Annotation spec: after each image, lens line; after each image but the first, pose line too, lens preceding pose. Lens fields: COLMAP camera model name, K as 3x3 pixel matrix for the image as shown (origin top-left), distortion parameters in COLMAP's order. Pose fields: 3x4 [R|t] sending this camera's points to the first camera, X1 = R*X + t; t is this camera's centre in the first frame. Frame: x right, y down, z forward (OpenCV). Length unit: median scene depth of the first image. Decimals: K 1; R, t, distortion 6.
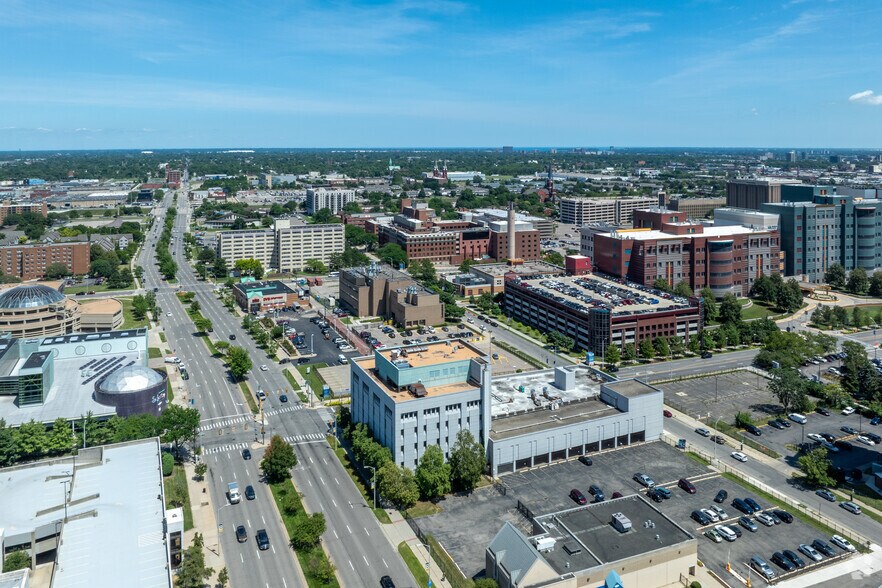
lens RADIAL K [[639.5, 0, 430.4], [0, 639.5, 282.3], [0, 0, 1]] dist [-0.029565, -0.000751]
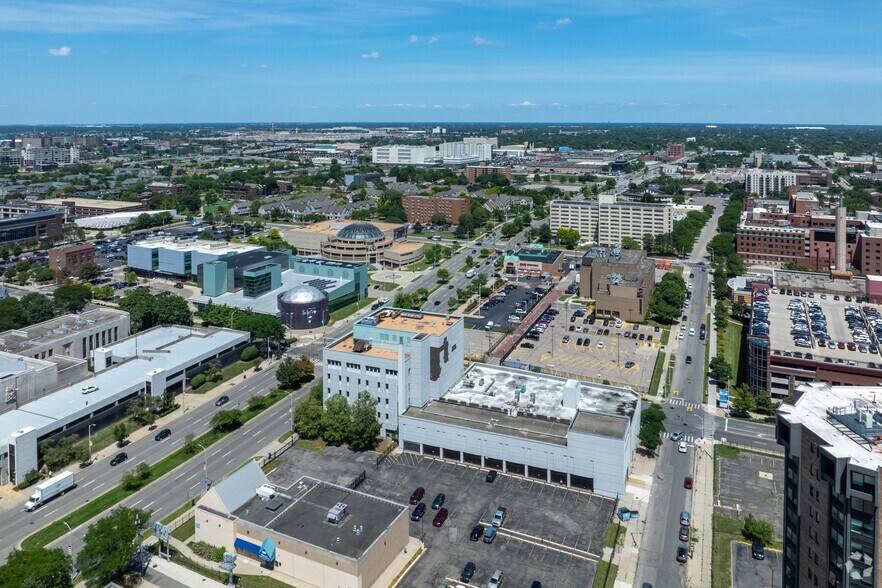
lens RADIAL K [[634.8, 0, 450.2], [0, 634.8, 261.3], [0, 0, 1]] dist [-0.029704, -0.003619]
pose [[0.690776, 0.158778, -0.705420, 0.448604], [-0.152964, 0.985602, 0.072053, -0.040564], [0.706704, 0.058131, 0.705117, 0.183639]]
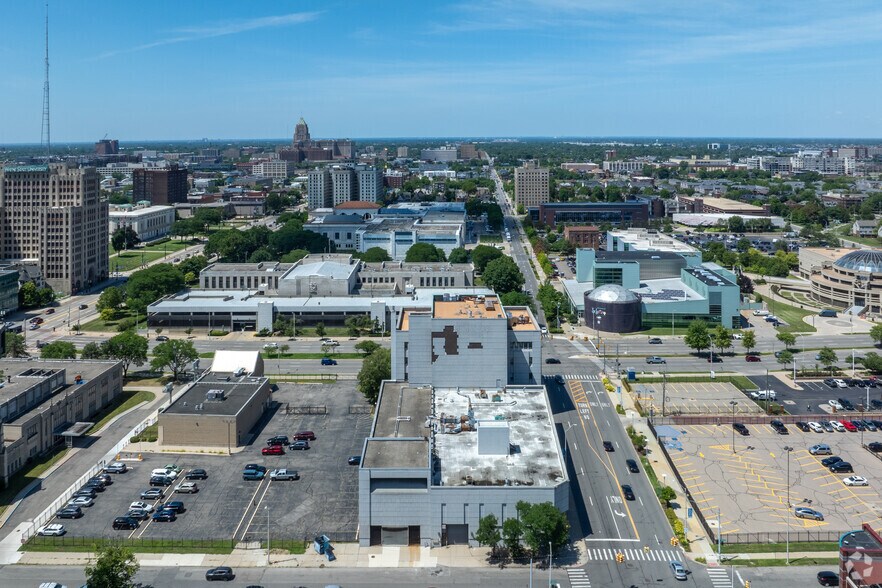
lens RADIAL K [[681.0, 0, 441.0], [0, 681.0, 294.0], [0, 0, 1]] dist [-0.035539, -0.003028]
pose [[-0.411826, 0.208973, -0.886978, 0.539105], [-0.181619, 0.935000, 0.304613, -0.121997], [0.892980, 0.286539, -0.347104, 0.771676]]
